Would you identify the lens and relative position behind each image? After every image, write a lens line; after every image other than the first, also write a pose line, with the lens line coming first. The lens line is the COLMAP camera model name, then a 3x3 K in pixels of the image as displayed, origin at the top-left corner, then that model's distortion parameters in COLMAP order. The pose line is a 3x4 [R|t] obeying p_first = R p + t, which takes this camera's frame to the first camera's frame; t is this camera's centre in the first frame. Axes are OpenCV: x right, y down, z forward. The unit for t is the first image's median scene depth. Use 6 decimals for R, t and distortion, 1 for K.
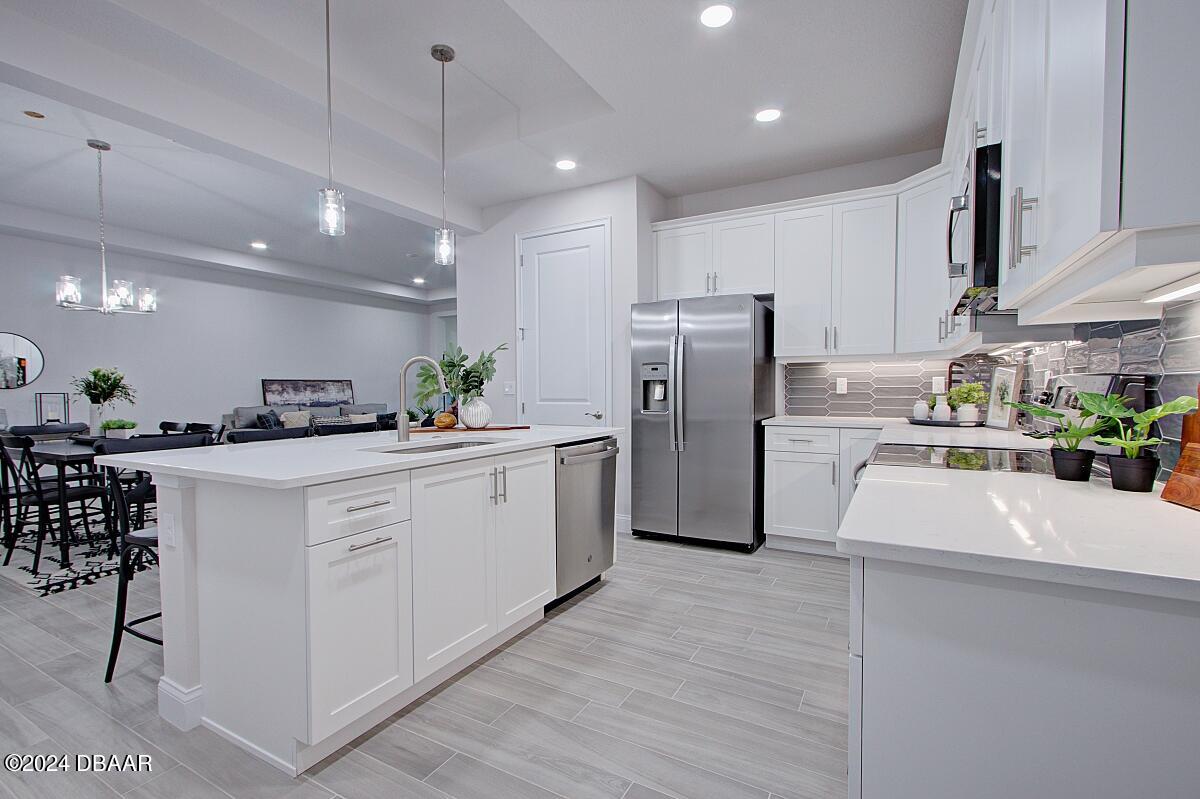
lens RADIAL K [[551.1, 0, 567.4], [0, 551.1, 404.0], [0, 0, 1]] dist [-0.000885, -0.000030]
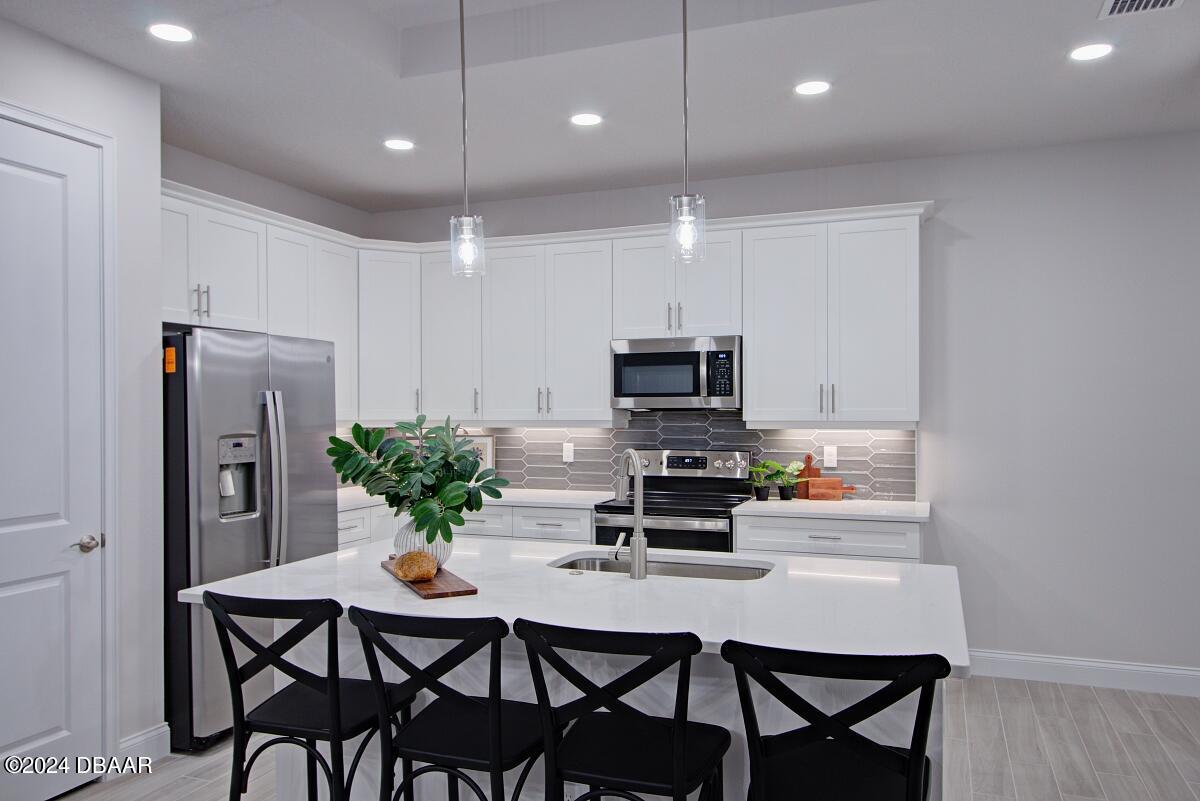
lens RADIAL K [[892.4, 0, 593.6], [0, 892.4, 406.1], [0, 0, 1]] dist [0.010900, 0.007304]
pose [[-0.174835, 0.007038, 0.984573, -1.094221], [0.036075, 0.999349, -0.000738, -0.114711], [-0.983937, 0.035390, -0.174975, 0.999016]]
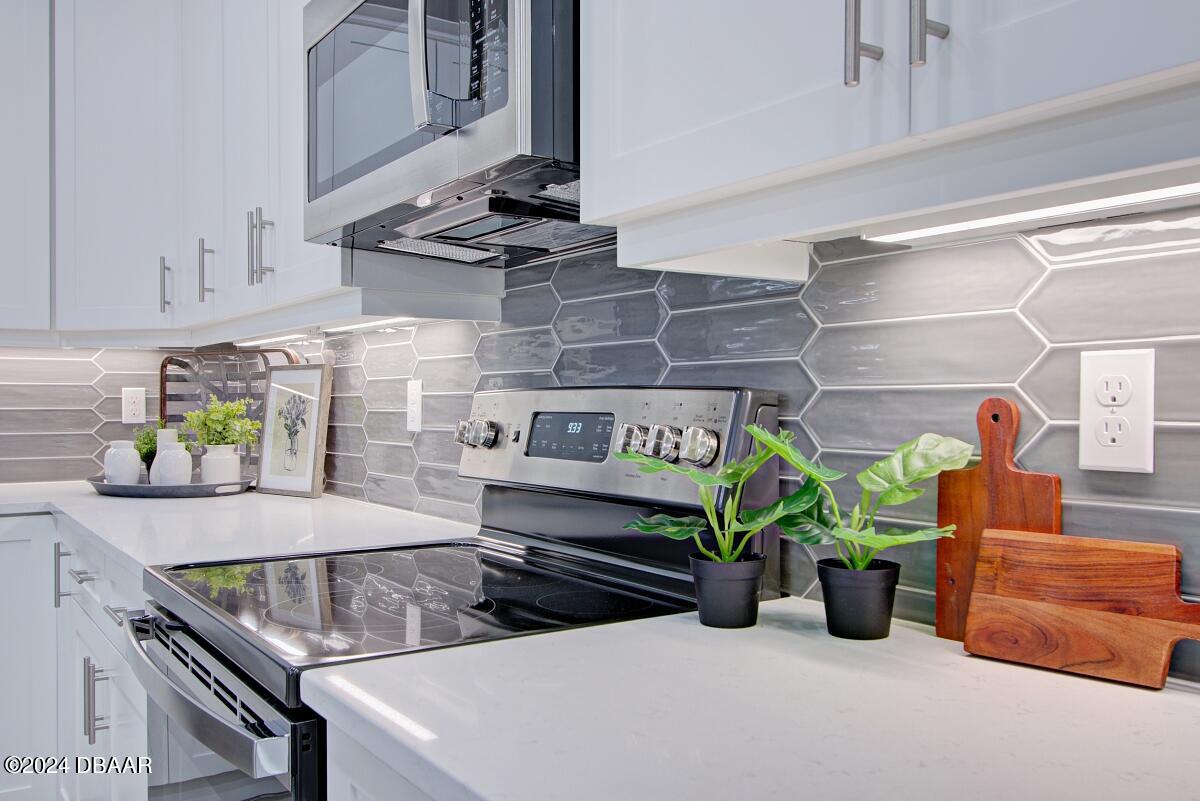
lens RADIAL K [[1053.9, 0, 602.4], [0, 1053.9, 404.2], [0, 0, 1]] dist [0.018967, 0.004216]
pose [[0.423452, 0.004182, 0.905909, 0.042756], [0.026161, 0.999516, -0.016843, -0.011984], [-0.905541, 0.030832, 0.423138, 0.318548]]
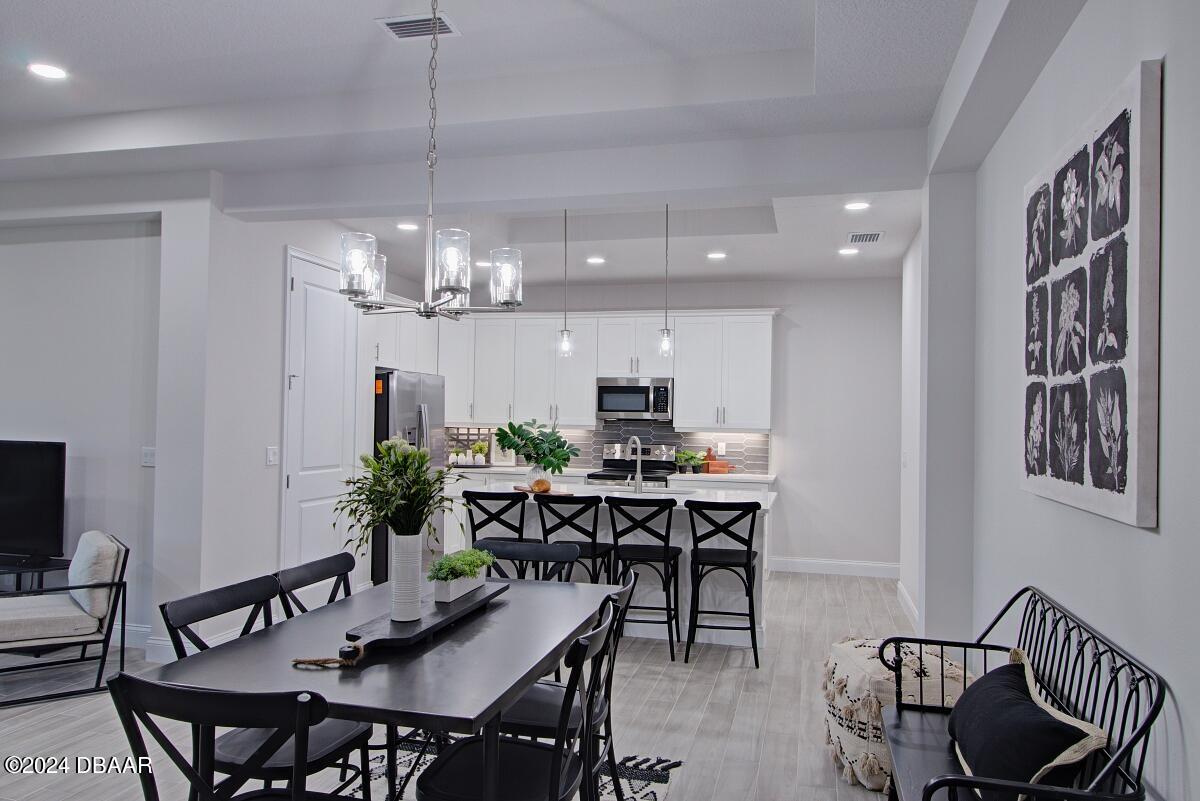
lens RADIAL K [[892.4, 0, 601.1], [0, 892.4, 401.7], [0, 0, 1]] dist [0.010900, 0.007304]
pose [[-0.299034, 0.020785, 0.954016, -2.098426], [0.014374, 0.999747, -0.017276, -0.113823], [-0.954134, 0.008547, -0.299257, 1.476688]]
